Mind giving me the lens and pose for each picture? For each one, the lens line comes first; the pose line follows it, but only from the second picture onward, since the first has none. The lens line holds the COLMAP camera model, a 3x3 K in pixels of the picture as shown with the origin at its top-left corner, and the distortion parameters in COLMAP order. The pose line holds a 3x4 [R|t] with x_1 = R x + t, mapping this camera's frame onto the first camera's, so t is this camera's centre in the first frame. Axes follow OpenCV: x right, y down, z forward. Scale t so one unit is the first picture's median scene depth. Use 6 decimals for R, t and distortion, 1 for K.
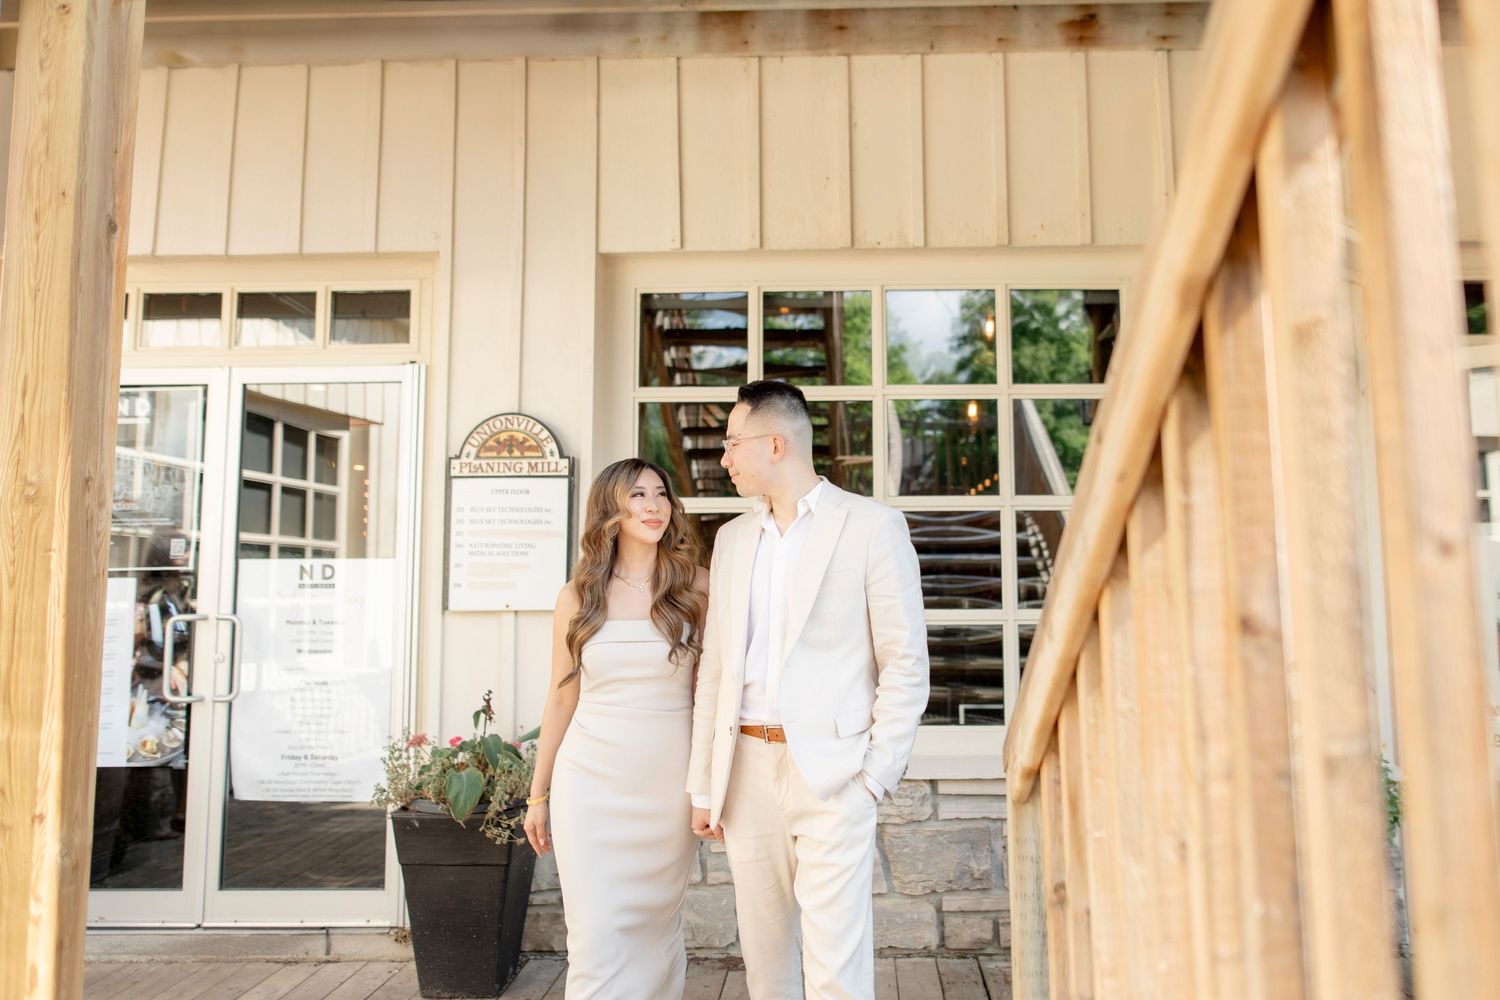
lens RADIAL K [[1028.1, 0, 821.9], [0, 1028.1, 467.1], [0, 0, 1]] dist [0.001334, 0.001791]
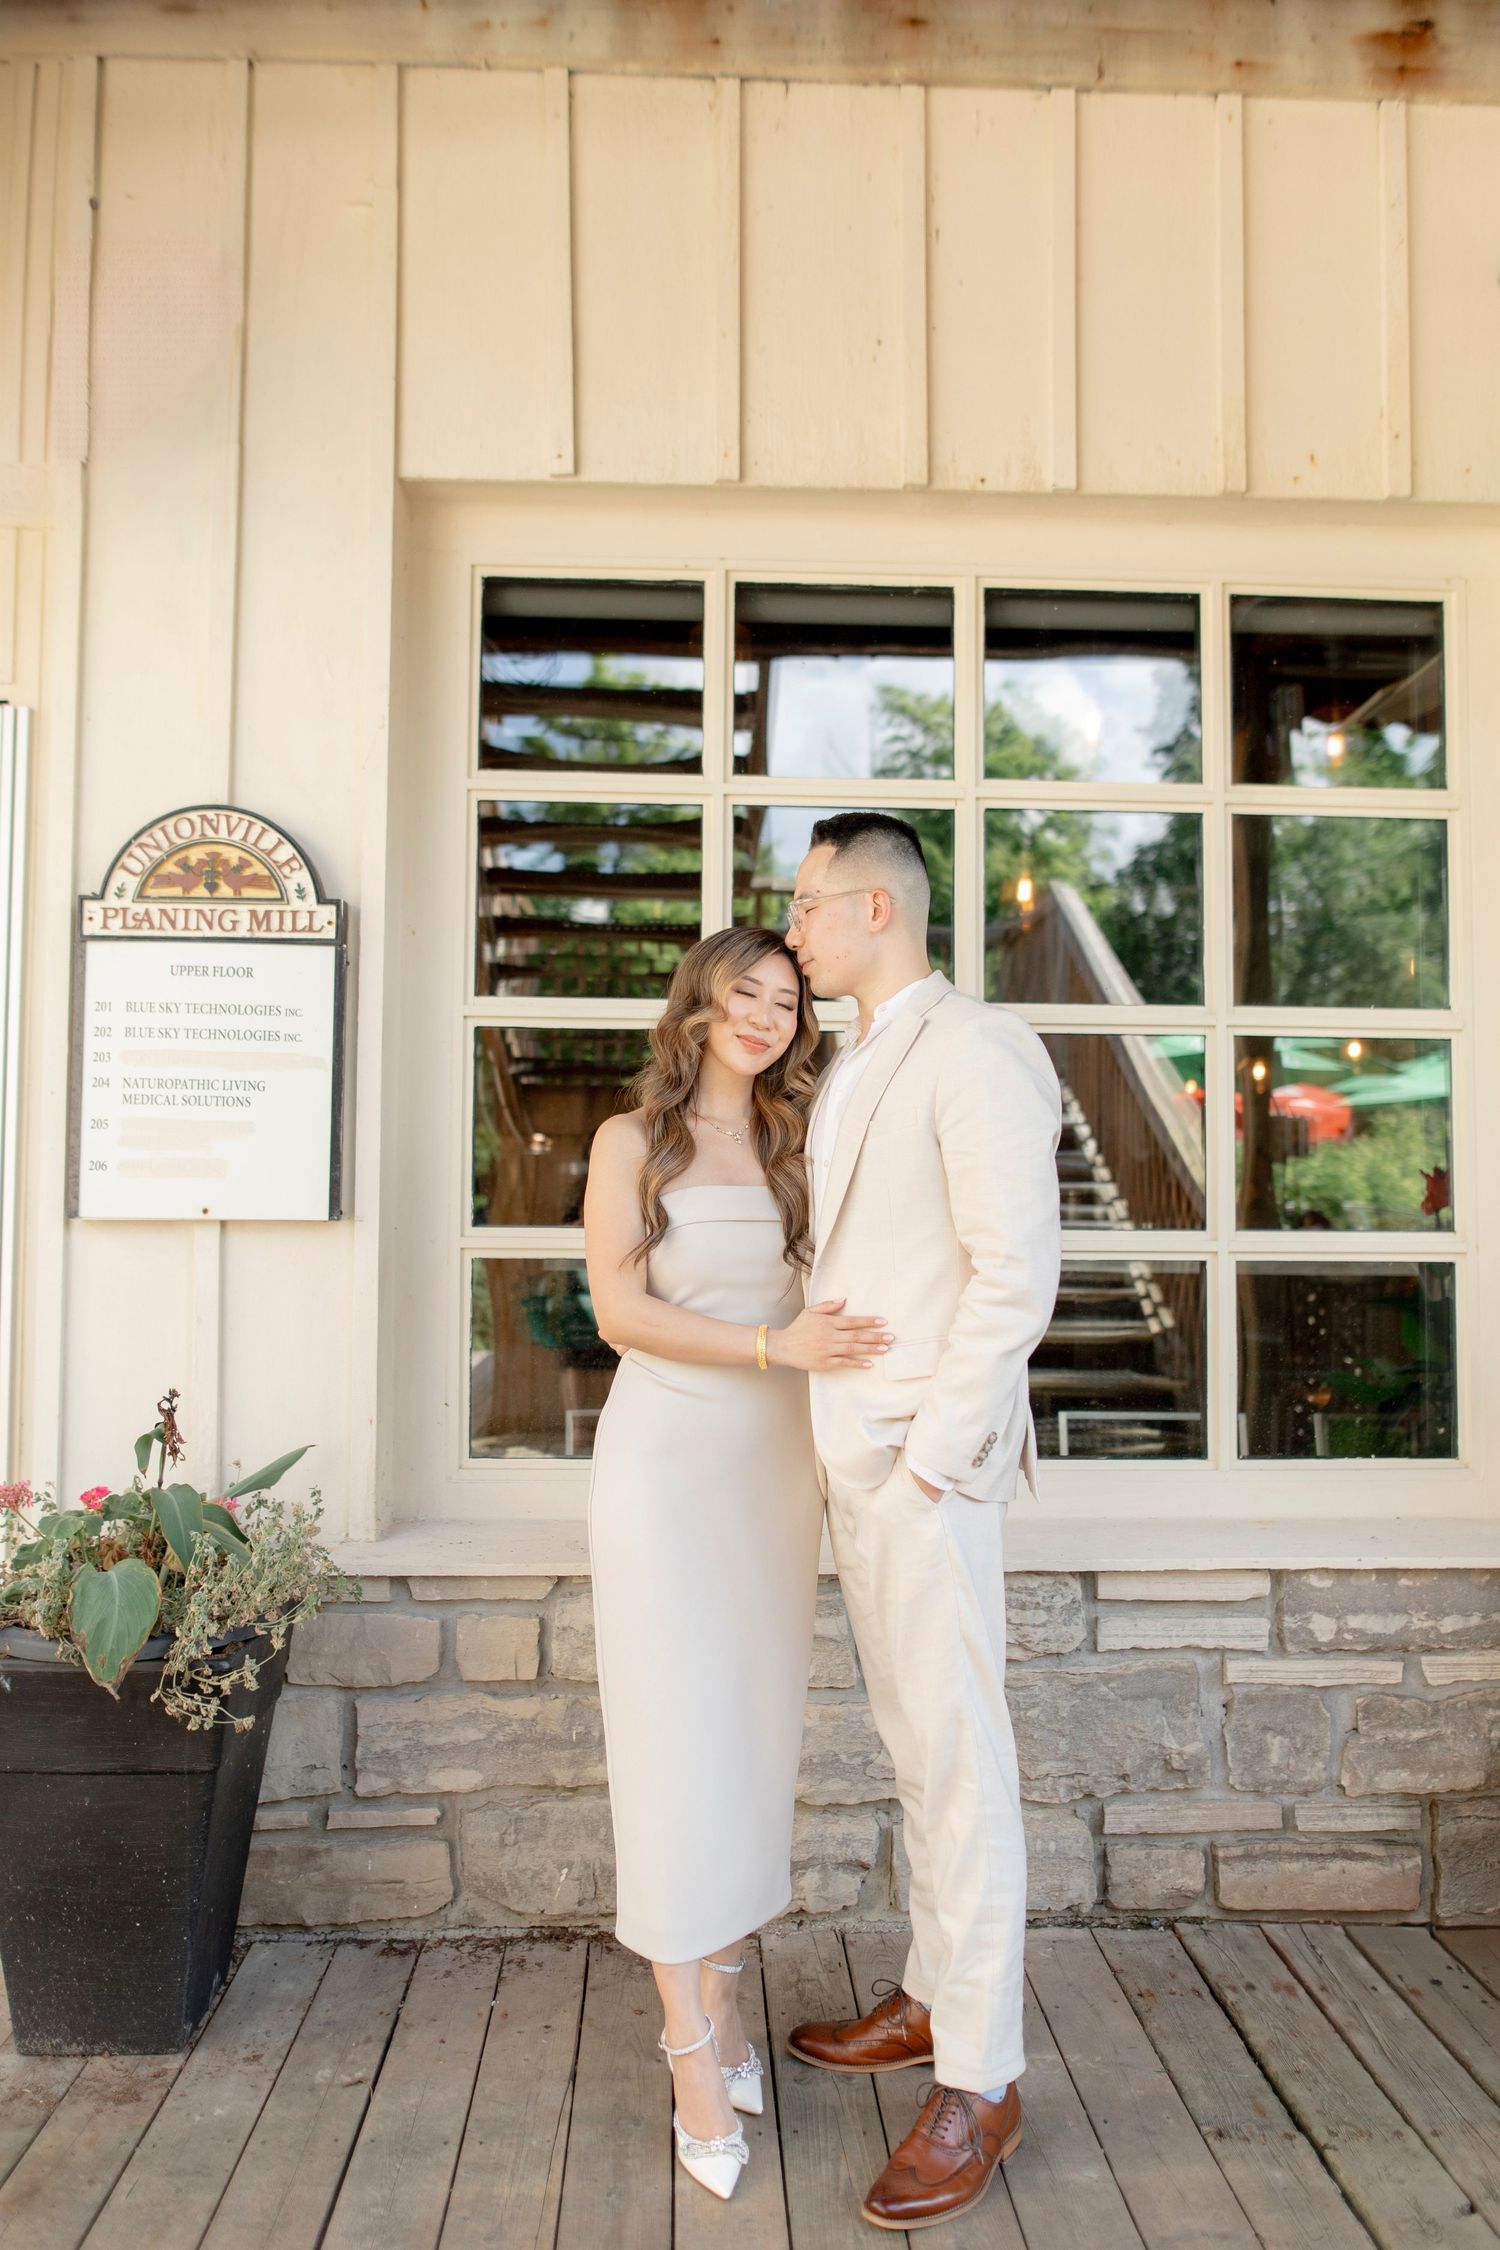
lens RADIAL K [[1542.2, 0, 747.7], [0, 1542.2, 1110.6], [0, 0, 1]] dist [0.001334, 0.001791]
pose [[0.997961, 0.016135, 0.061754, -0.098558], [-0.019084, 0.998690, 0.047470, 0.049393], [-0.060907, -0.048551, 0.996962, 0.270722]]
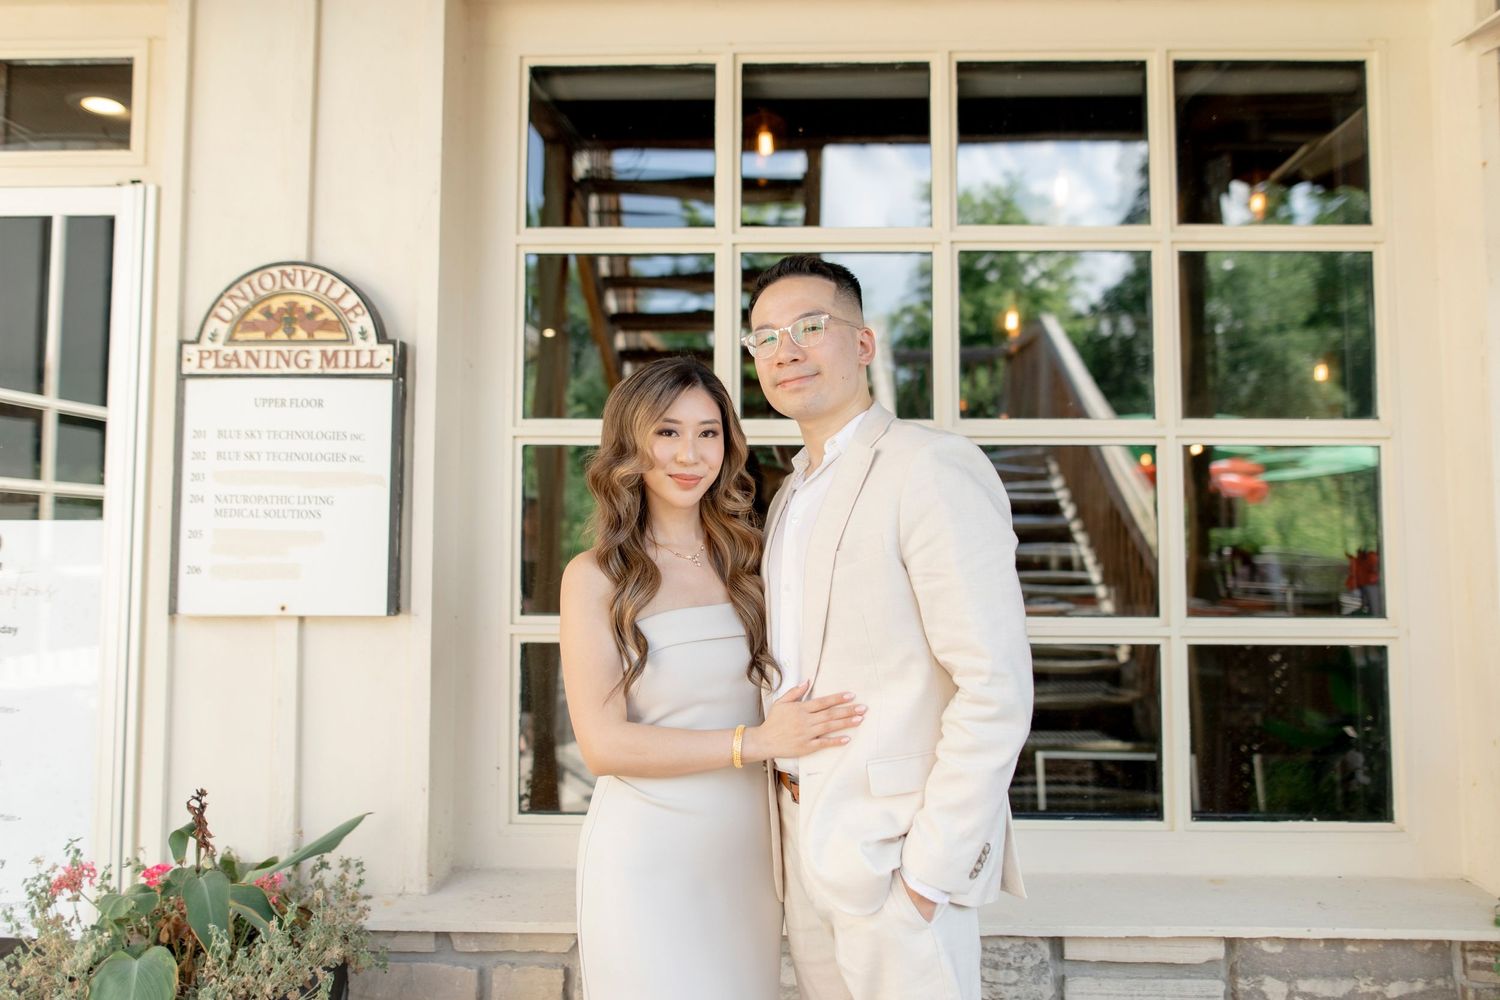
lens RADIAL K [[1059.0, 0, 764.4], [0, 1059.0, 461.5], [0, 0, 1]] dist [0.000015, 0.002941]
pose [[0.999964, 0.007101, -0.004580, -0.042890], [-0.006936, 0.999358, 0.035153, 0.033547], [0.004827, -0.035120, 0.999371, 0.425924]]
